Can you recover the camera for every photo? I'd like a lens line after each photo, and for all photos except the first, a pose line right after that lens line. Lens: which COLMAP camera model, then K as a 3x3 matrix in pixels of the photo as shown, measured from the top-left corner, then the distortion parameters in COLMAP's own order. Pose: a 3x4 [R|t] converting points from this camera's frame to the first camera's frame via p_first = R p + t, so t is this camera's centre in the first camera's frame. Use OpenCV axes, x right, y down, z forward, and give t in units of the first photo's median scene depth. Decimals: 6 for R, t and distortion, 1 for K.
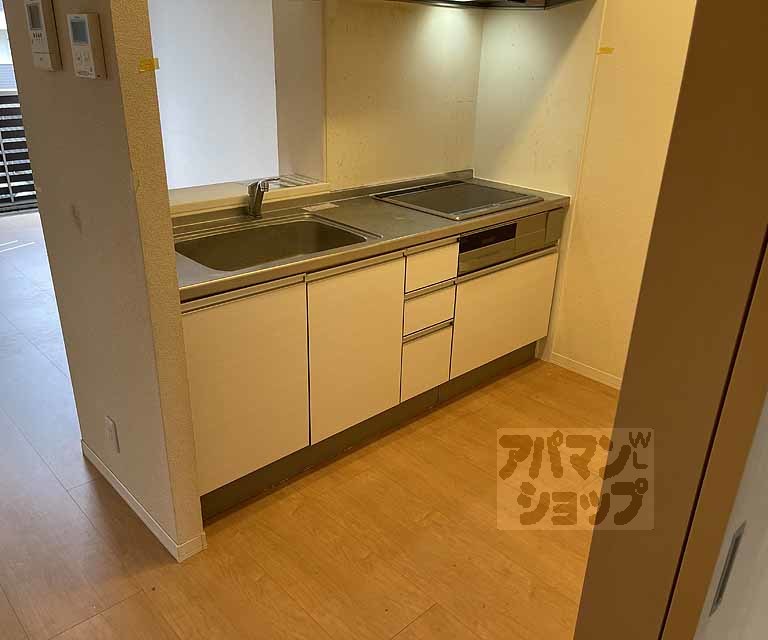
lens RADIAL K [[648.5, 0, 367.1], [0, 648.5, 319.2], [0, 0, 1]] dist [0.022583, -0.001769]
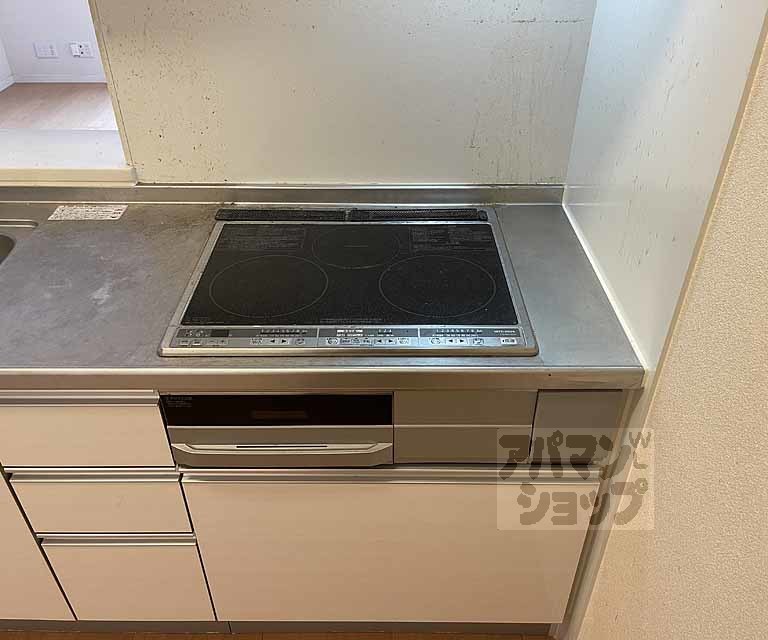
lens RADIAL K [[665.8, 0, 384.0], [0, 665.8, 320.0], [0, 0, 1]] dist [0.007624, -0.000920]
pose [[0.739681, 0.368737, -0.562943, 0.425007], [-0.253487, 0.927573, 0.274505, -0.291206], [0.623391, -0.060347, 0.779578, 0.692715]]
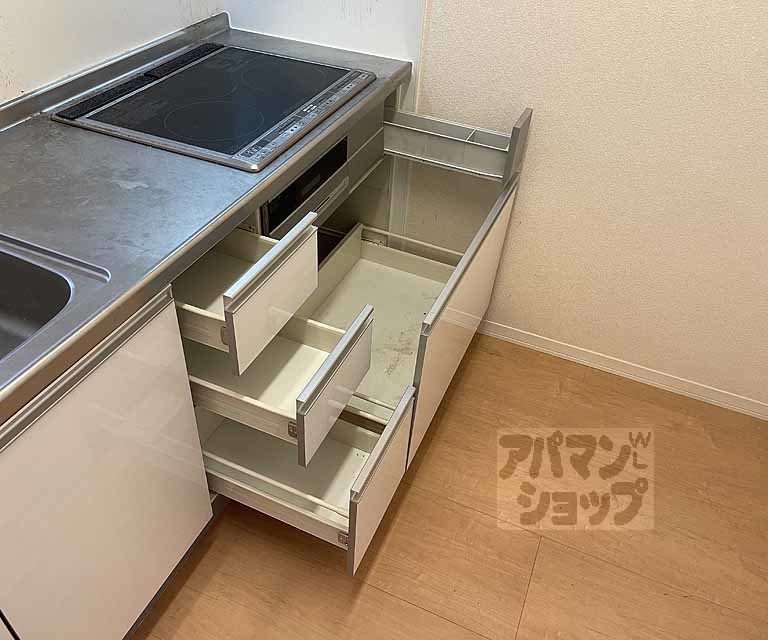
lens RADIAL K [[648.5, 0, 367.1], [0, 648.5, 319.2], [0, 0, 1]] dist [0.022583, -0.001769]
pose [[0.913443, -0.255762, 0.316557, 0.030949], [0.155424, 0.938121, 0.309470, -0.168773], [-0.376119, -0.233482, 0.896672, 0.461976]]
